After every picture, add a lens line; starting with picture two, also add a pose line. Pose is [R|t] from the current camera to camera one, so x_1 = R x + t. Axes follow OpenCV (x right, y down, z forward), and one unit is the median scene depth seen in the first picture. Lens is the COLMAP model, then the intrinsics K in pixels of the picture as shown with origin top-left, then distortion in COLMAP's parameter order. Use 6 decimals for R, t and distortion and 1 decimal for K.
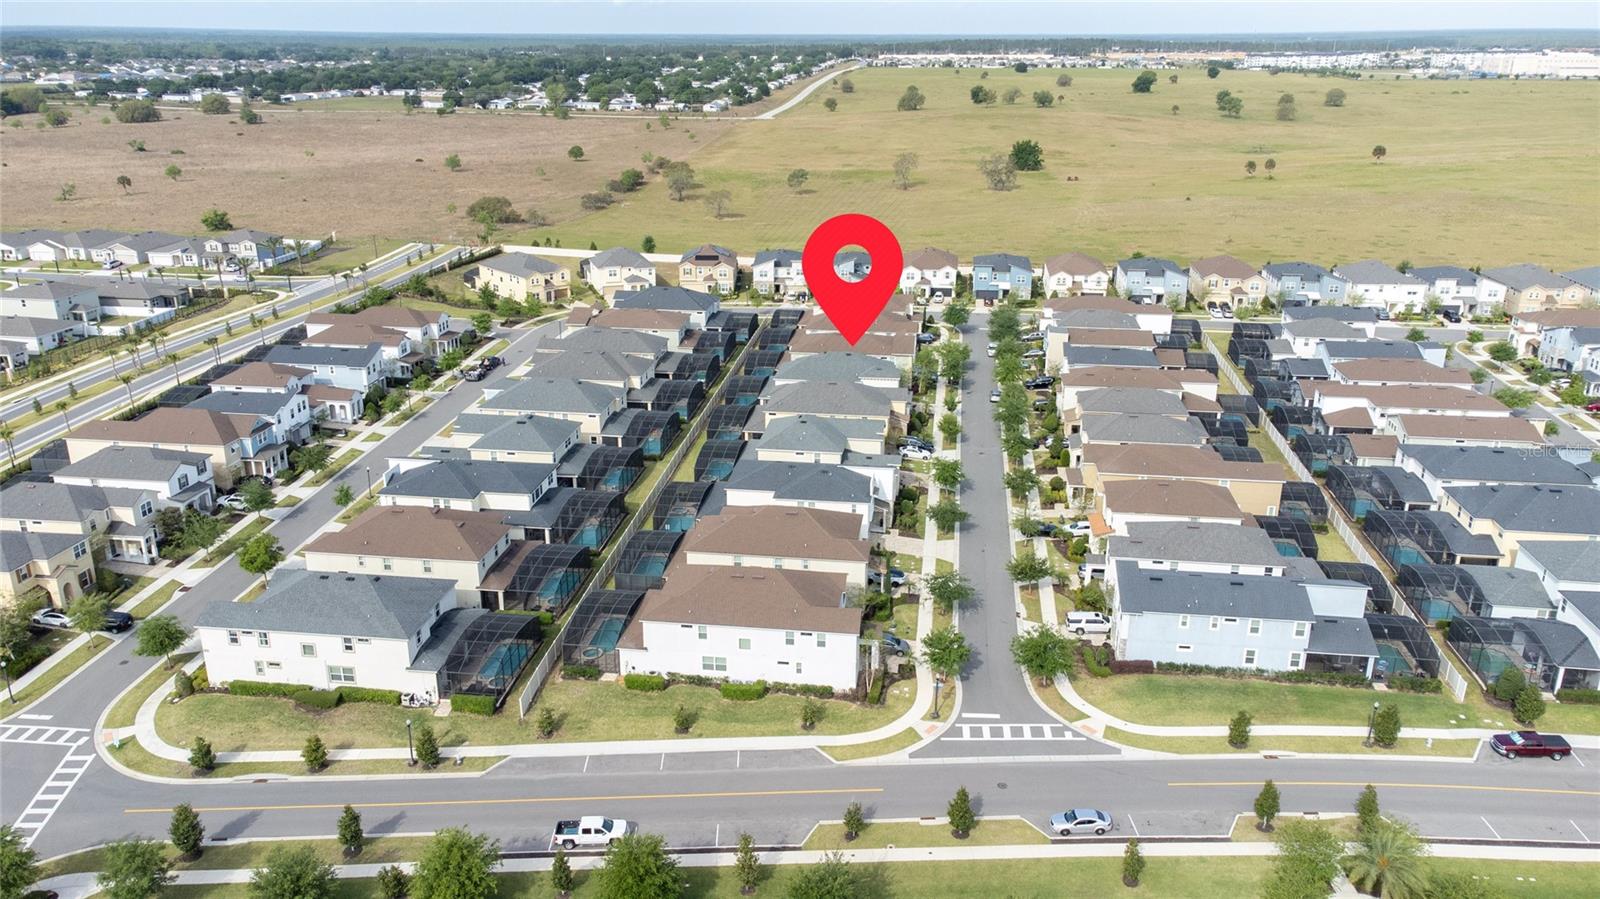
lens RADIAL K [[1183.3, 0, 792.3], [0, 1183.3, 449.1], [0, 0, 1]] dist [0.036898, 0.001910]
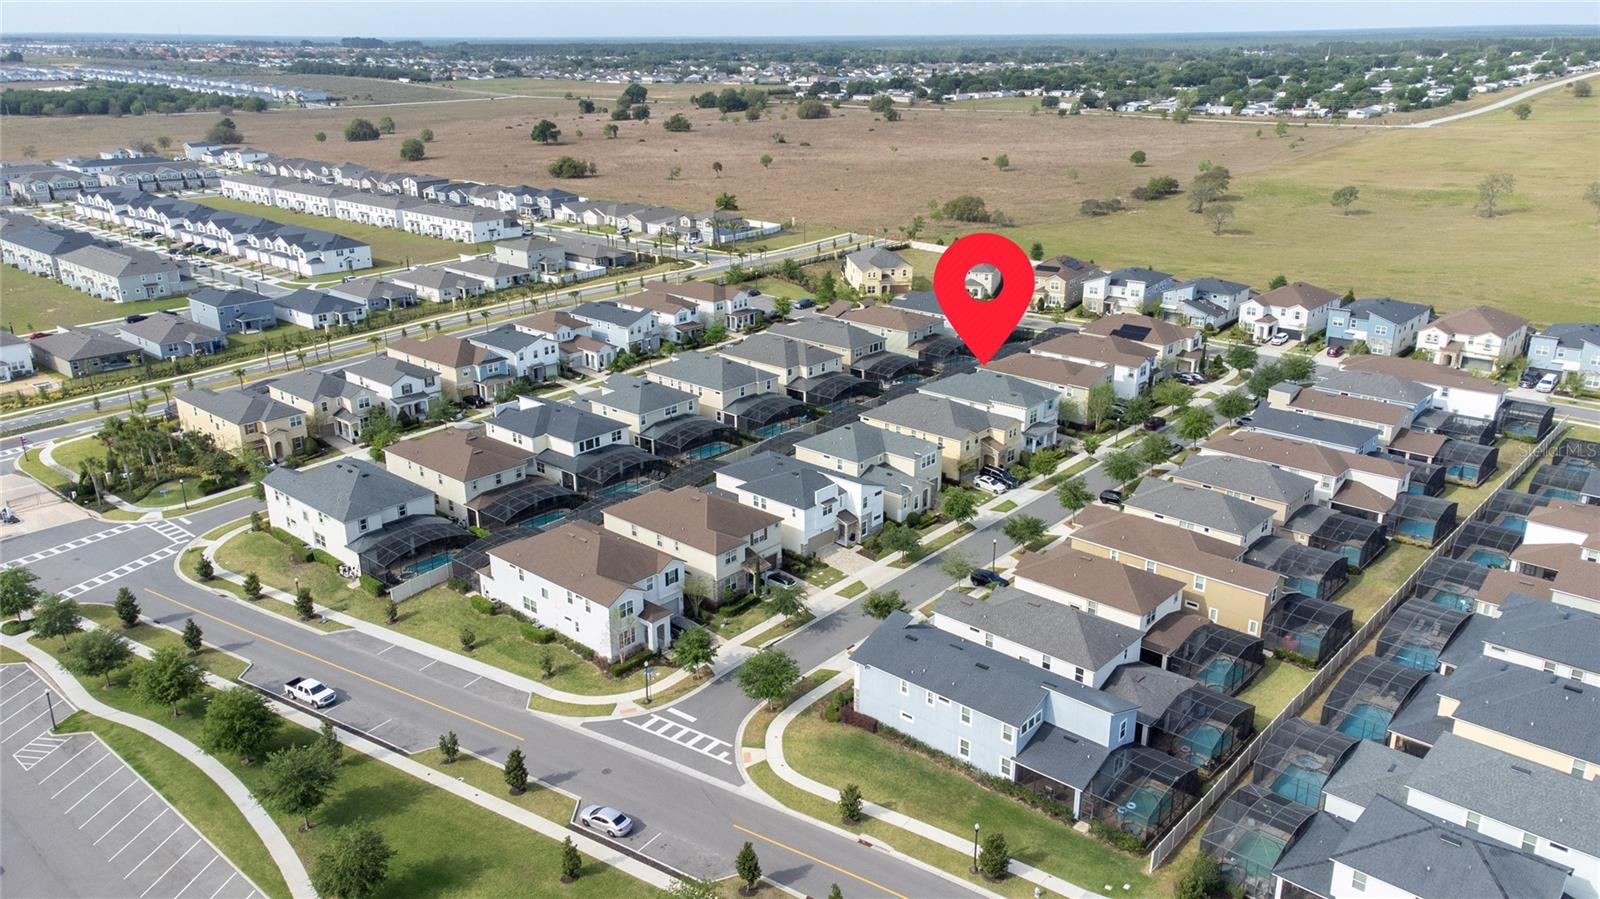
lens RADIAL K [[1183.3, 0, 792.3], [0, 1183.3, 449.1], [0, 0, 1]] dist [0.036898, 0.001910]
pose [[0.824002, 0.180368, -0.537111, 0.480031], [-0.180273, 0.982174, 0.053261, -0.046922], [0.537143, 0.052939, 0.841828, 0.113441]]
